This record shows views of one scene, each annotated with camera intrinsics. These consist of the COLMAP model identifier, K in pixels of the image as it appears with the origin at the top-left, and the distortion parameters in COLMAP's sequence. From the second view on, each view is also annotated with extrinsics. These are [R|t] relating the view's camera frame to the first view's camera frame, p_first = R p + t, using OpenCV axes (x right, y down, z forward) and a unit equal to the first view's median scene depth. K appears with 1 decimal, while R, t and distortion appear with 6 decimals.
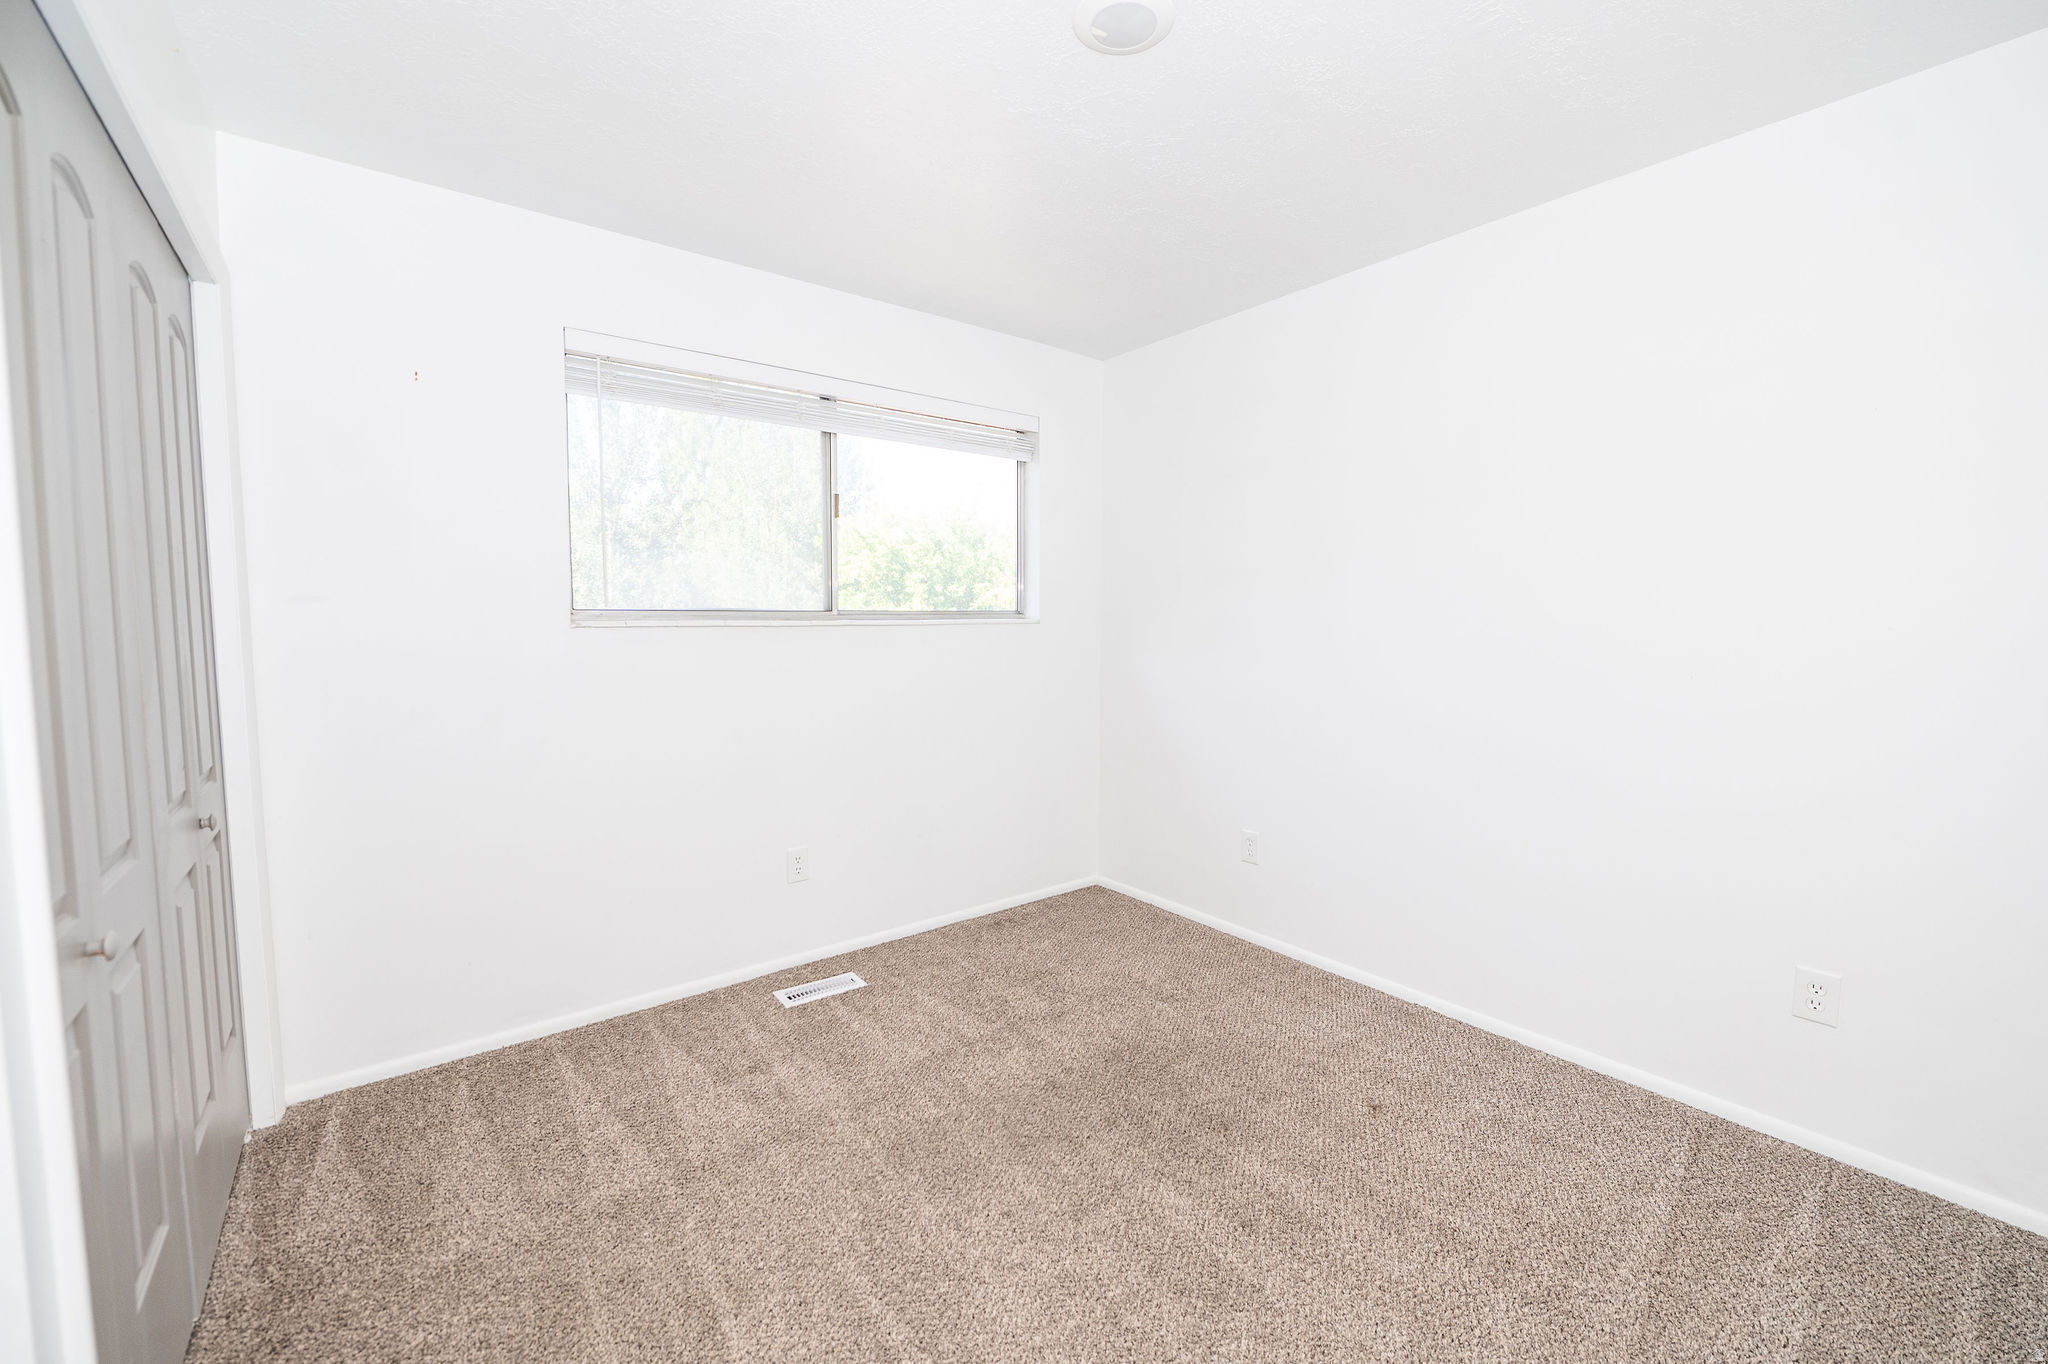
lens RADIAL K [[823.6, 0, 1031.9], [0, 823.6, 678.1], [0, 0, 1]] dist [-0.012534, -0.000920]
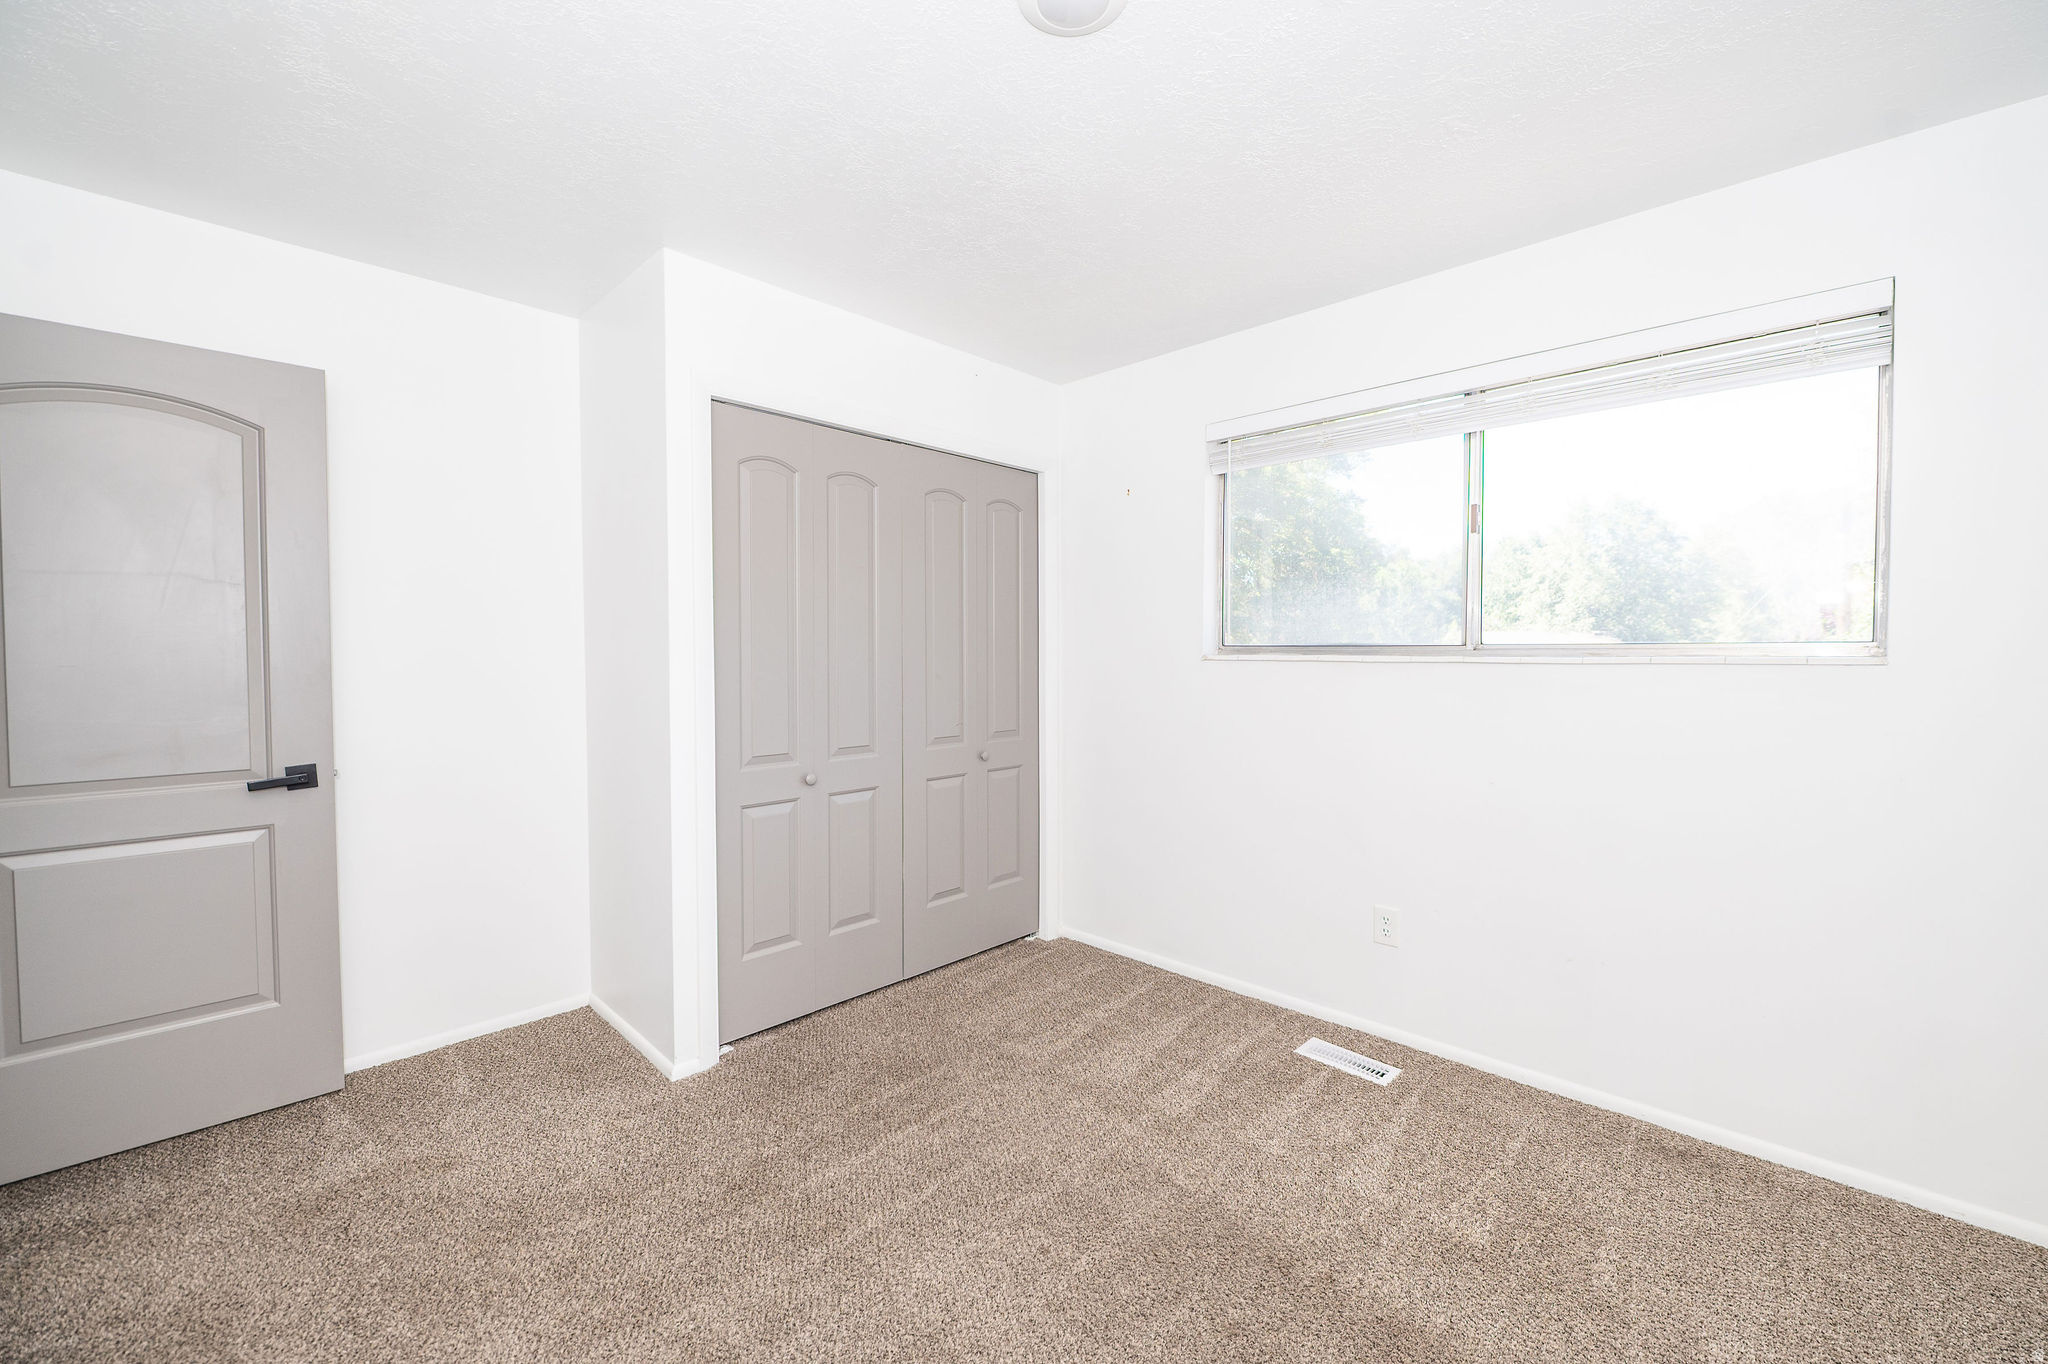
lens RADIAL K [[823.6, 0, 1031.9], [0, 823.6, 678.1], [0, 0, 1]] dist [-0.012534, -0.000920]
pose [[0.121015, 0.033232, -0.992094, 0.570048], [-0.072685, 0.997053, 0.024532, -0.039097], [0.989986, 0.069141, 0.123074, 0.500072]]
